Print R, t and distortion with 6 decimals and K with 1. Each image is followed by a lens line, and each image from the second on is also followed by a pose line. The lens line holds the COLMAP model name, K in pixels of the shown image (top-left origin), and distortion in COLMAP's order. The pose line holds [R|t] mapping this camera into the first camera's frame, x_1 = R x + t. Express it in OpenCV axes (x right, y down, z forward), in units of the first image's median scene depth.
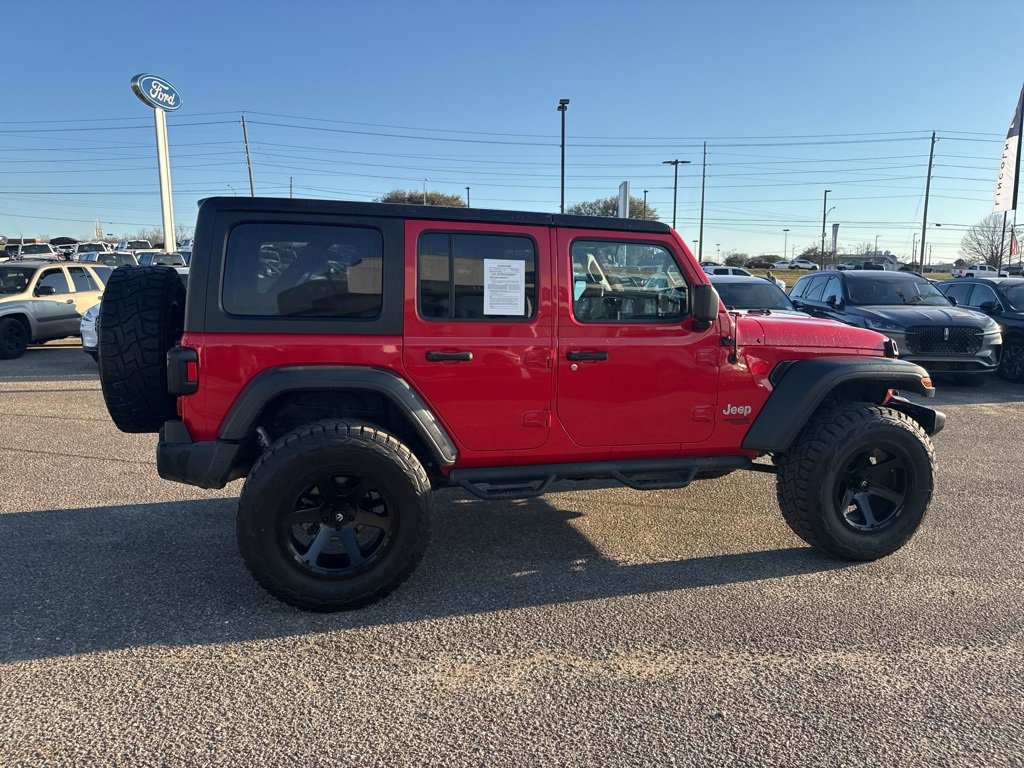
lens RADIAL K [[717.4, 0, 505.9], [0, 717.4, 375.3], [0, 0, 1]] dist [0.075768, -0.116791]
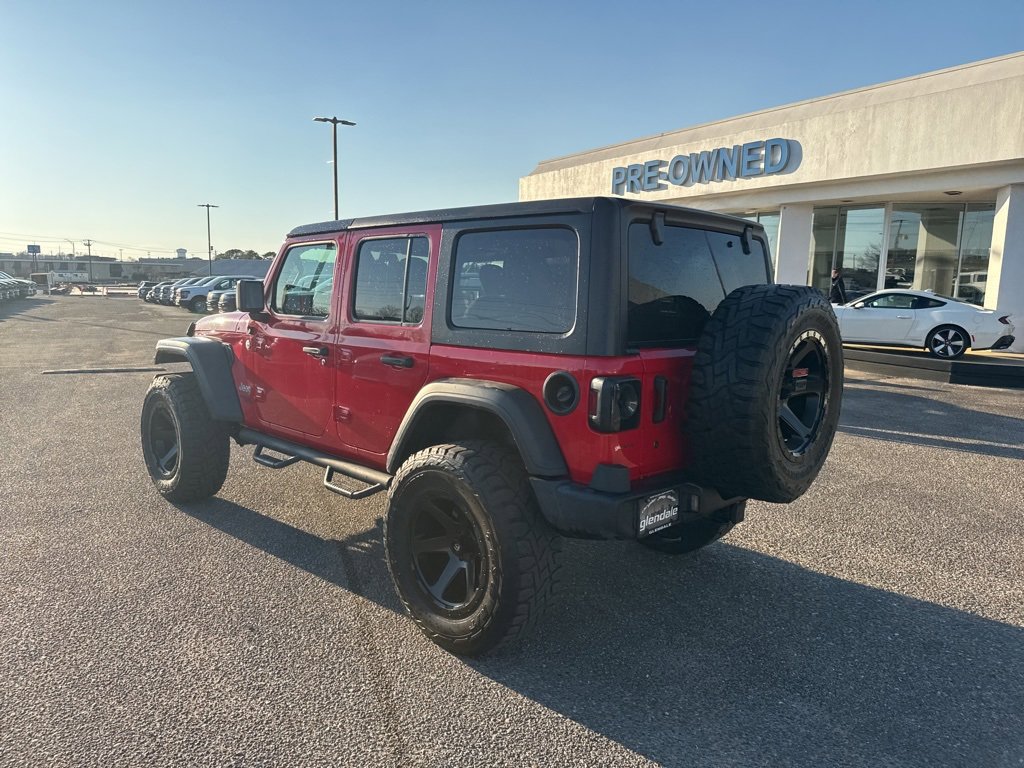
lens RADIAL K [[721.8, 0, 509.0], [0, 721.8, 378.3], [0, 0, 1]] dist [0.051750, -0.070535]
pose [[-0.518757, -0.135797, 0.844068, -0.996928], [0.089848, 0.973177, 0.211788, -0.240039], [-0.850187, 0.185705, -0.492642, 1.594651]]
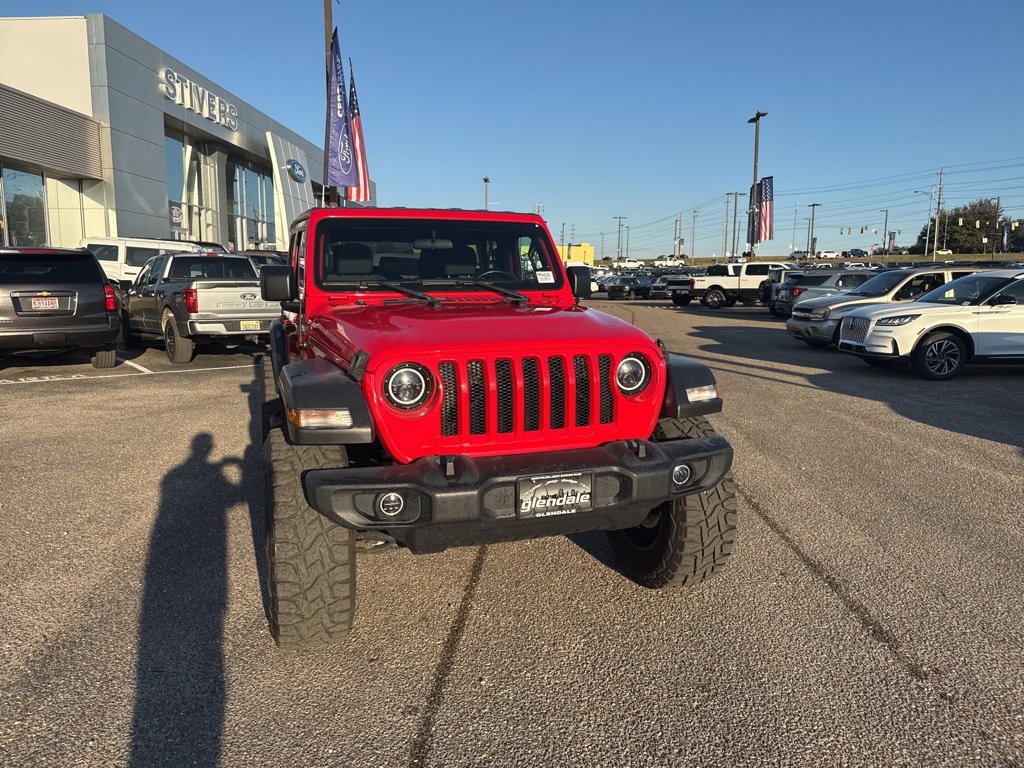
lens RADIAL K [[721.8, 0, 509.0], [0, 721.8, 378.3], [0, 0, 1]] dist [0.051750, -0.070535]
pose [[0.072368, 0.125148, -0.989495, 1.268414], [-0.138773, 0.983710, 0.114267, -0.124828], [0.987677, 0.129045, 0.088557, 1.176292]]
